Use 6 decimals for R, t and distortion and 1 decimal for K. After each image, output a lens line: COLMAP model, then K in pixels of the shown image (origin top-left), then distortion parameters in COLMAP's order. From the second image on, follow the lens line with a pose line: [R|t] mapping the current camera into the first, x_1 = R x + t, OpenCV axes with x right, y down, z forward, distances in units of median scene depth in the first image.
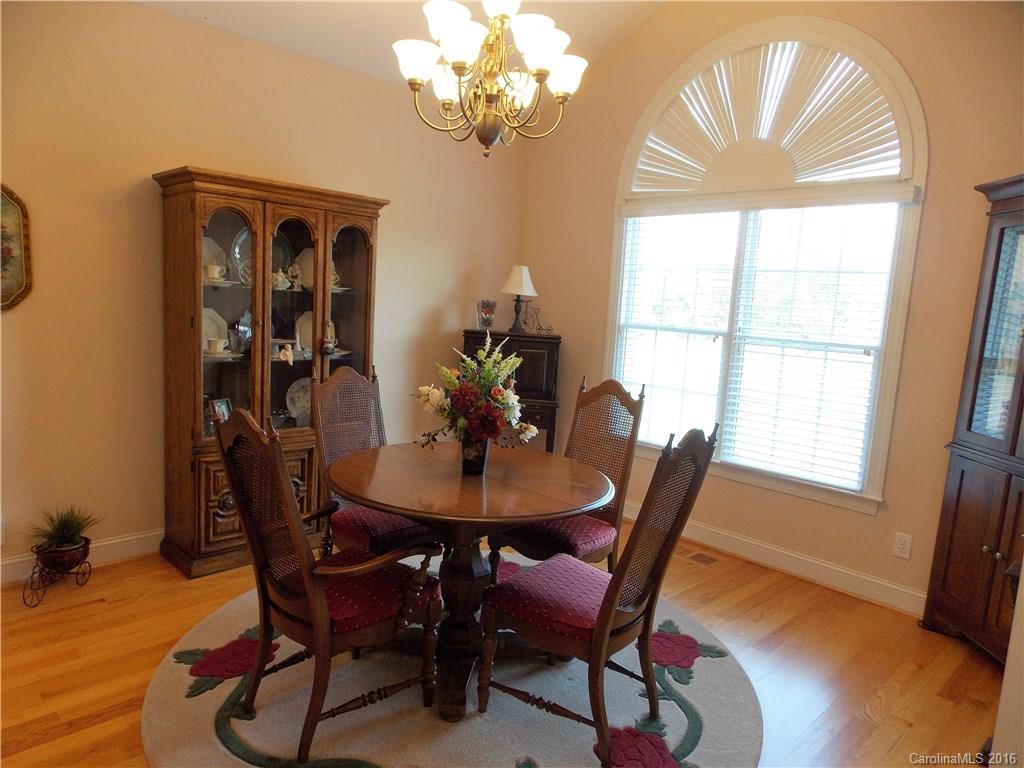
lens RADIAL K [[691.4, 0, 510.9], [0, 691.4, 386.3], [0, 0, 1]] dist [0.023838, -0.004992]
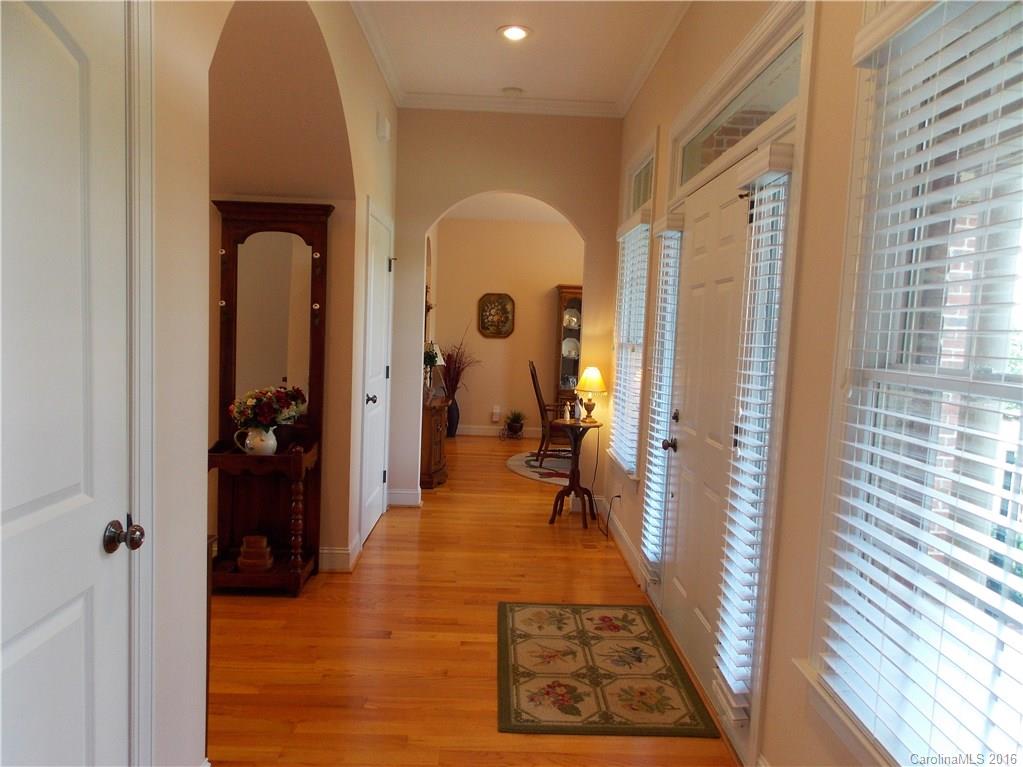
lens RADIAL K [[690.7, 0, 513.0], [0, 690.7, 383.2], [0, 0, 1]] dist [0.023838, -0.004992]
pose [[0.720672, 0.036858, -0.692296, 6.278938], [-0.097432, 0.994060, -0.048501, 1.048430], [0.686396, 0.102405, 0.719982, -4.969392]]
